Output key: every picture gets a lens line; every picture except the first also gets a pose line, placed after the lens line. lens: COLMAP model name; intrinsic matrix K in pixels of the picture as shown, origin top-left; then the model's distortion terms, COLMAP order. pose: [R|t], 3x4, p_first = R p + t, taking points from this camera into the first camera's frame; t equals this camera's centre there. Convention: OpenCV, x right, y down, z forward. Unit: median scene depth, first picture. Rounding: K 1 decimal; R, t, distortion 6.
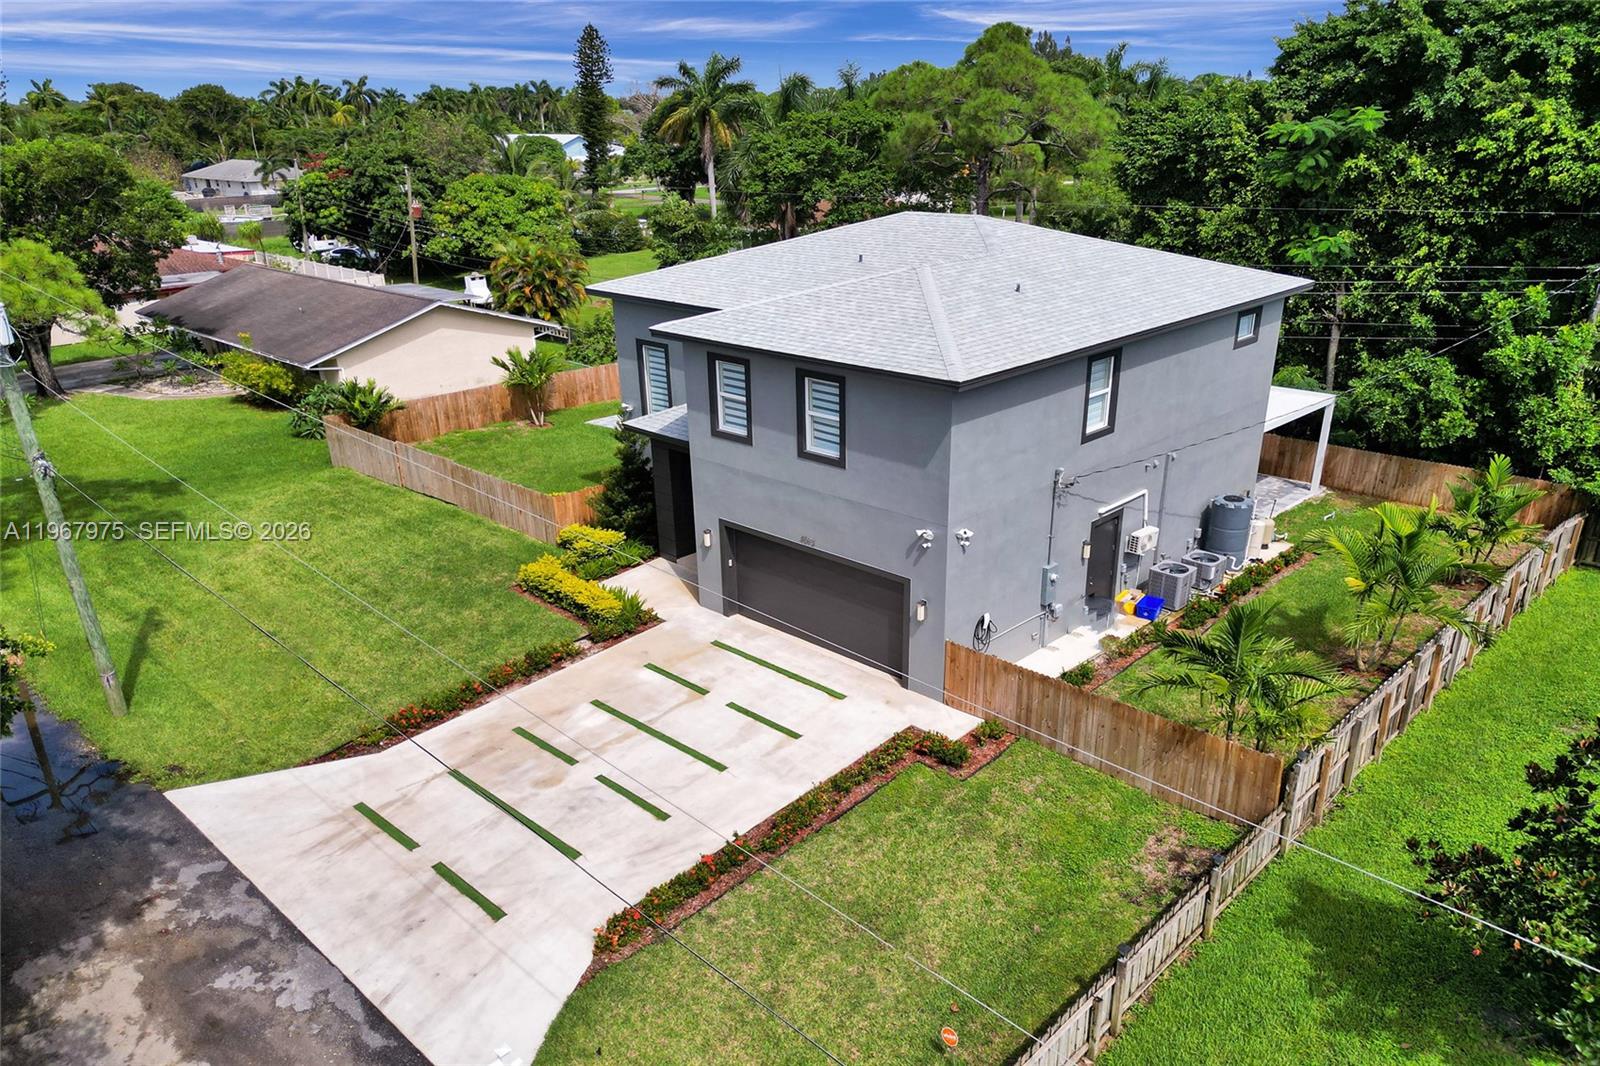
lens RADIAL K [[1201.4, 0, 805.4], [0, 1201.4, 533.3], [0, 0, 1]] dist [0.039475, -0.007203]
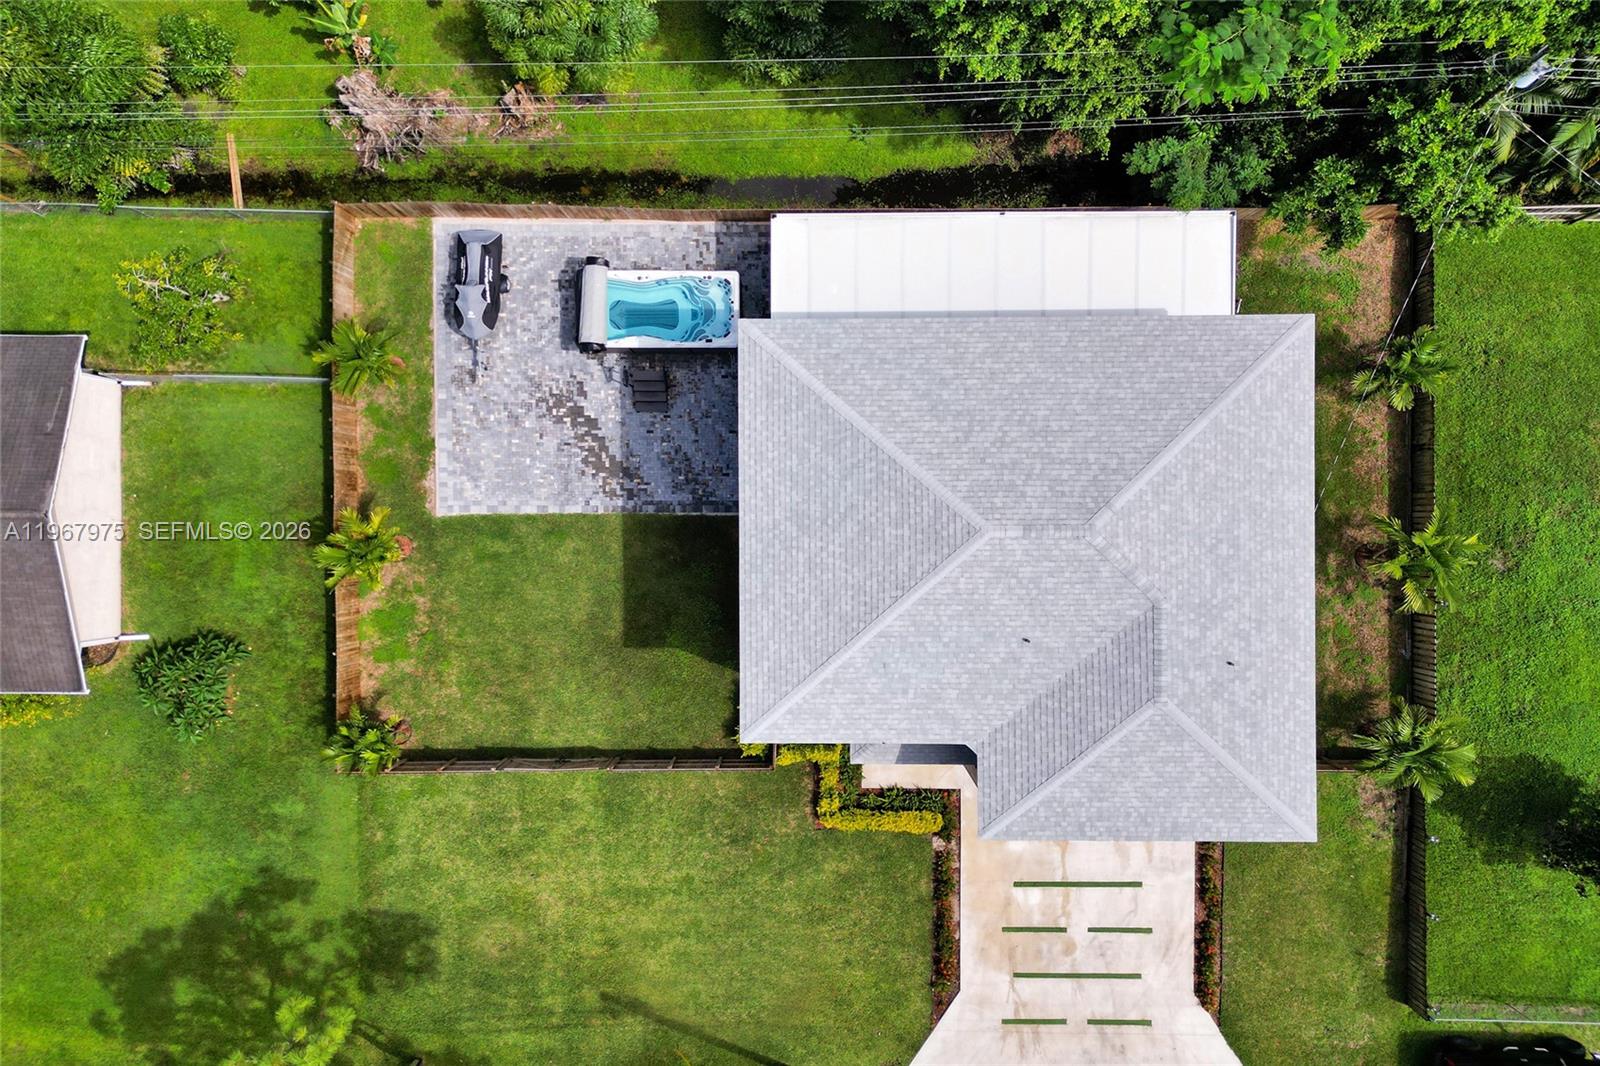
lens RADIAL K [[1158.0, 0, 801.3], [0, 1158.0, 555.6], [0, 0, 1]] dist [0.059651, -0.057419]
pose [[0.706091, -0.704299, -0.073467, 0.034470], [0.255218, 0.156336, 0.954161, -1.452903], [-0.660529, -0.692475, 0.290137, 1.062829]]
